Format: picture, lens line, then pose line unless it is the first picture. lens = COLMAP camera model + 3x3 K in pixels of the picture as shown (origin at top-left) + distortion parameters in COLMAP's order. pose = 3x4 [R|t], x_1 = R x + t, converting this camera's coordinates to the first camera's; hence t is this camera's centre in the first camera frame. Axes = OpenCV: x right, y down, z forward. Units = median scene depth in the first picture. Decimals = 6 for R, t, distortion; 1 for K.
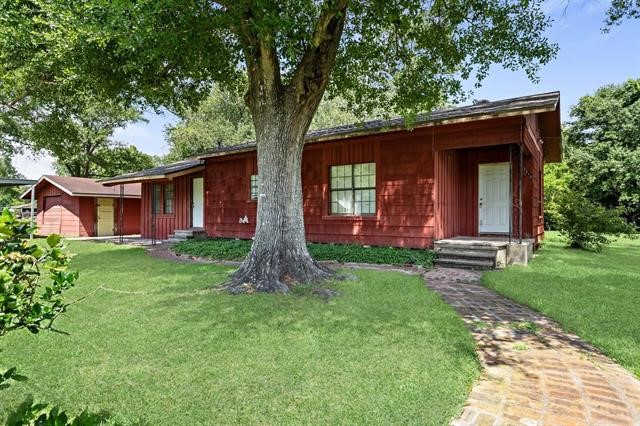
lens RADIAL K [[388.4, 0, 319.6], [0, 388.4, 216.8], [0, 0, 1]] dist [0.009154, 0.000295]
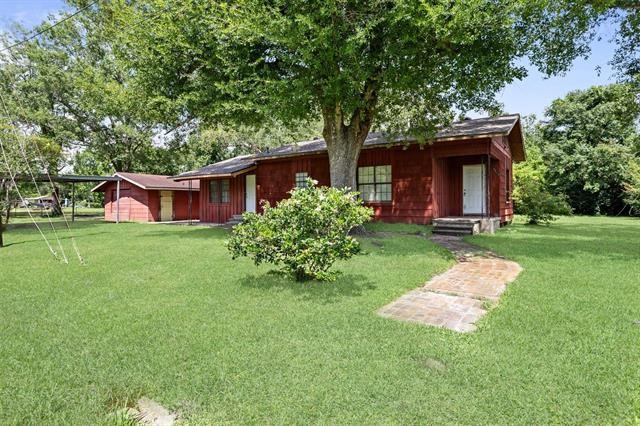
lens RADIAL K [[388.4, 0, 321.5], [0, 388.4, 208.0], [0, 0, 1]] dist [0.009154, 0.000295]
pose [[0.999700, -0.008610, 0.022941, -0.113888], [0.008468, 0.999944, 0.006280, 0.005375], [-0.022994, -0.006084, 0.999717, -0.330223]]
